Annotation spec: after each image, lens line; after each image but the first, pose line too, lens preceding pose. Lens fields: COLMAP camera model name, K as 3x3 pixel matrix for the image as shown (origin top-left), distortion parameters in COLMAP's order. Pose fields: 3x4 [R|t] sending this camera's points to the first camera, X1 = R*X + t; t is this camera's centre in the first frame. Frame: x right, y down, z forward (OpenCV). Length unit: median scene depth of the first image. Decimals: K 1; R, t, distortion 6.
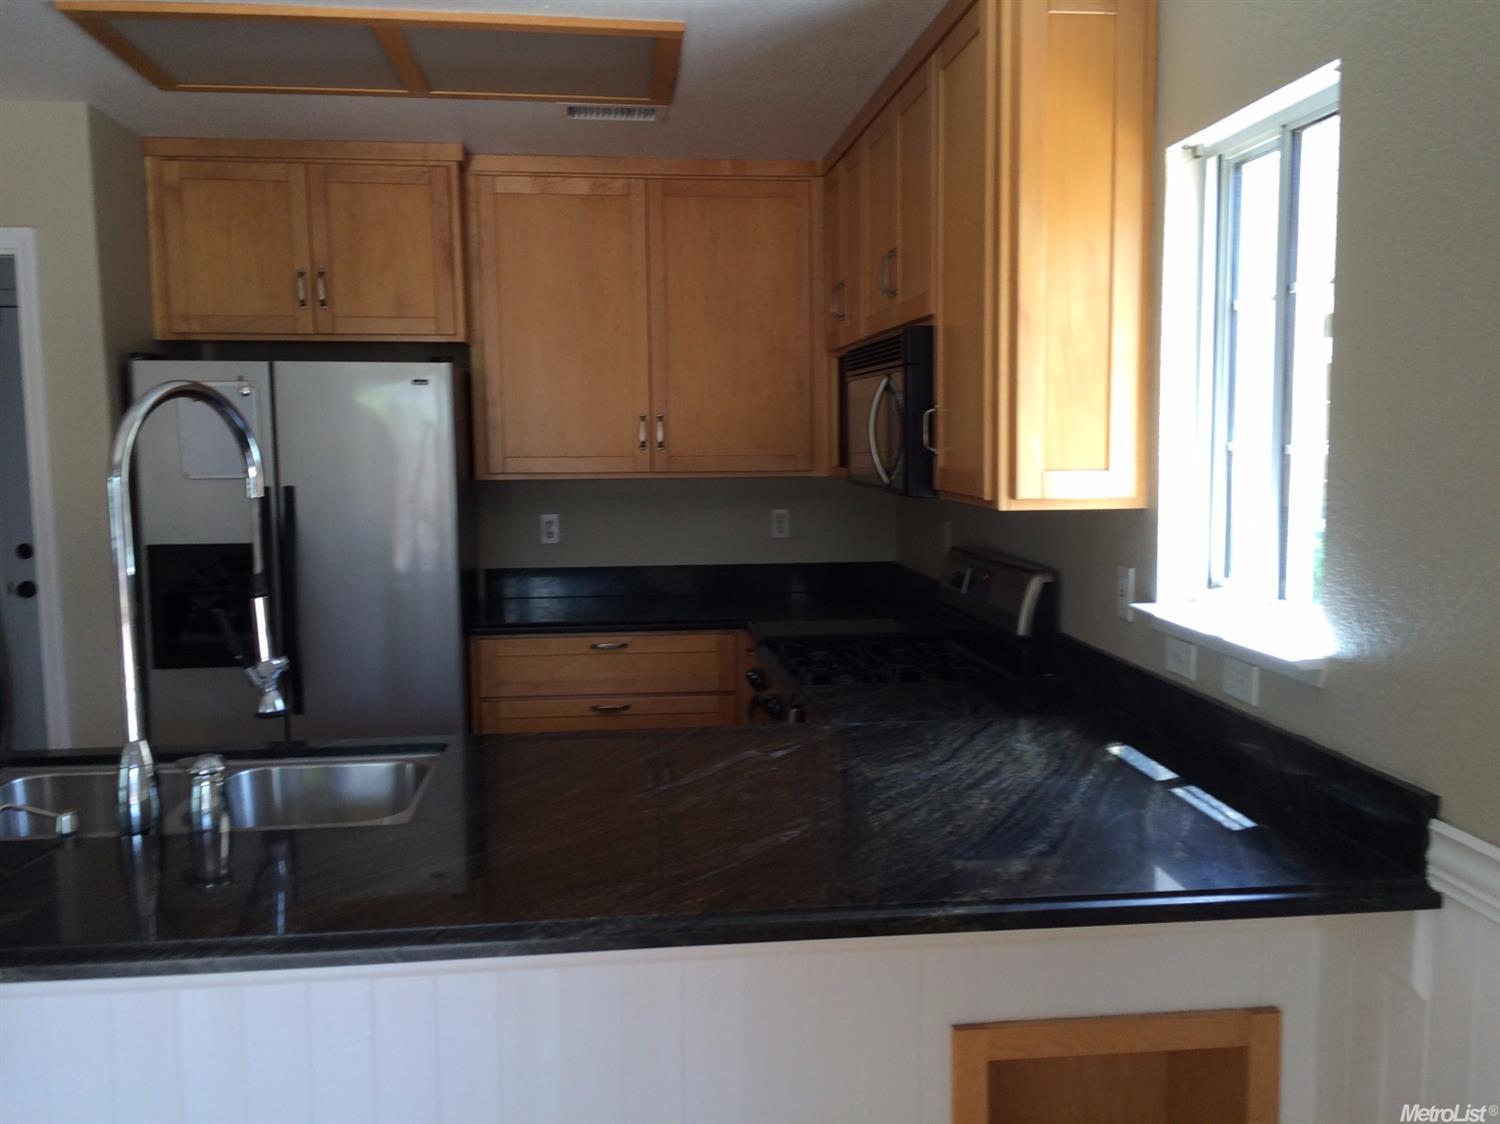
lens RADIAL K [[1249.7, 0, 750.0], [0, 1249.7, 562.0], [0, 0, 1]] dist [-0.001701, -0.000779]
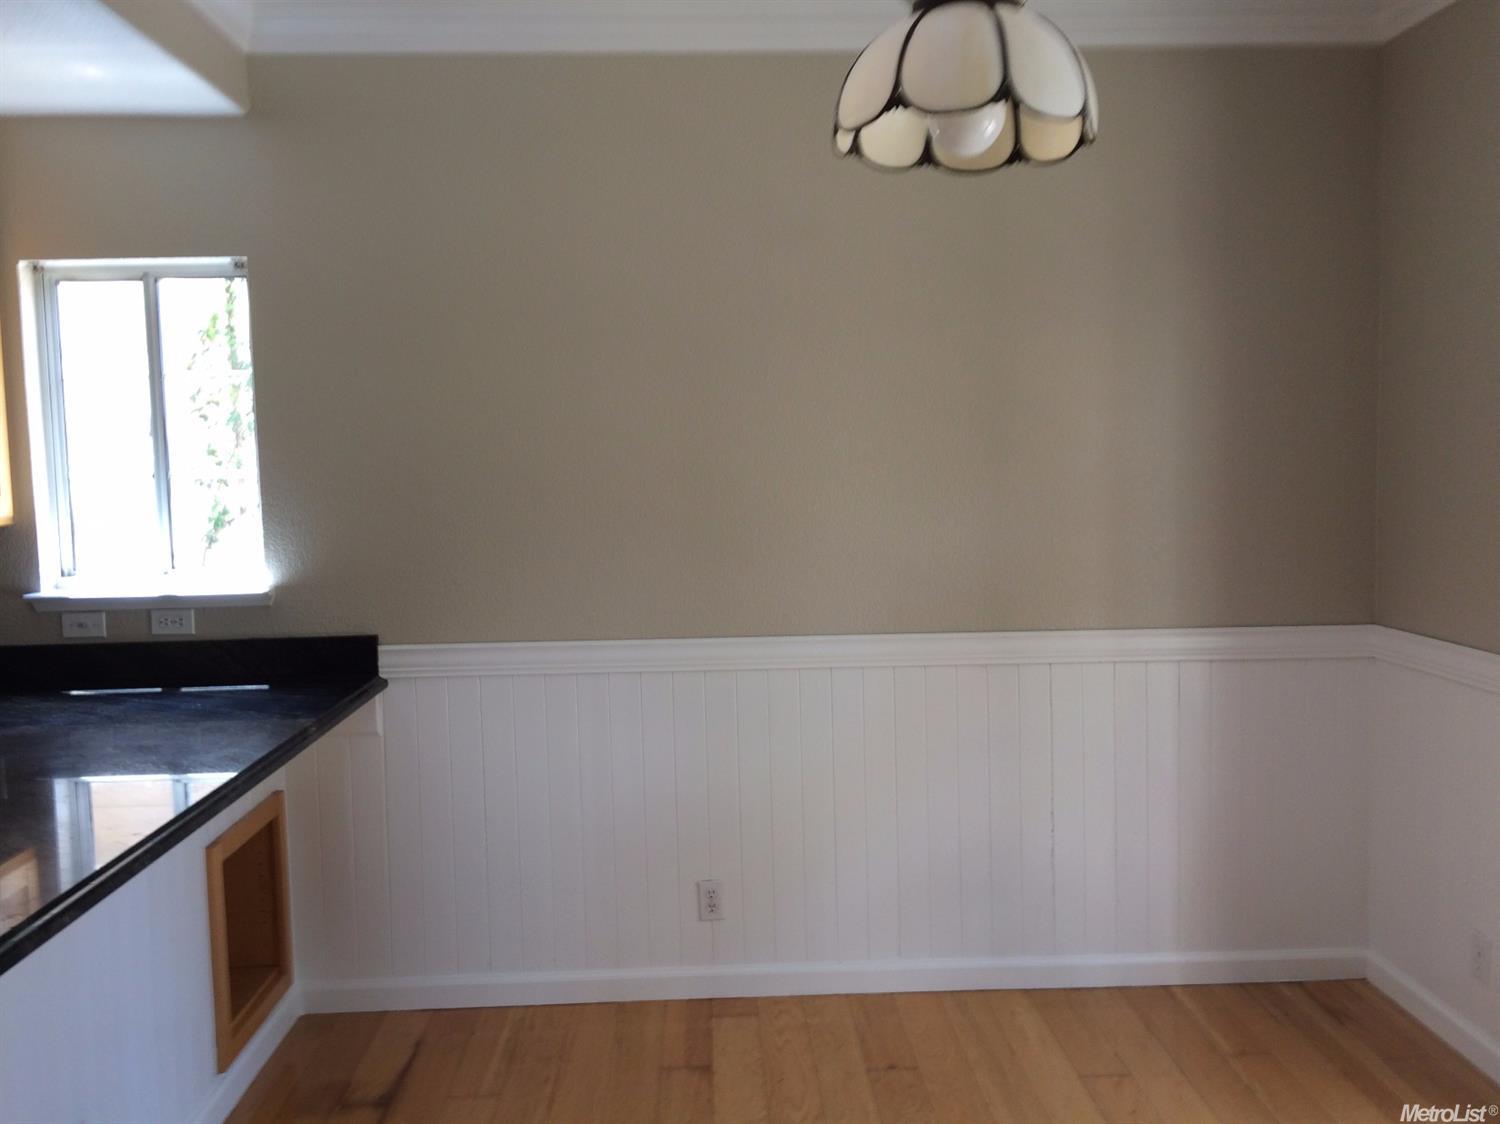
lens RADIAL K [[1249.7, 0, 750.0], [0, 1249.7, 562.0], [0, 0, 1]] dist [-0.001701, -0.000779]
pose [[0.080344, -0.091873, 0.992524, -1.259694], [0.121444, 0.989227, 0.081737, -0.022146], [-0.989341, 0.113969, 0.090636, 0.160653]]
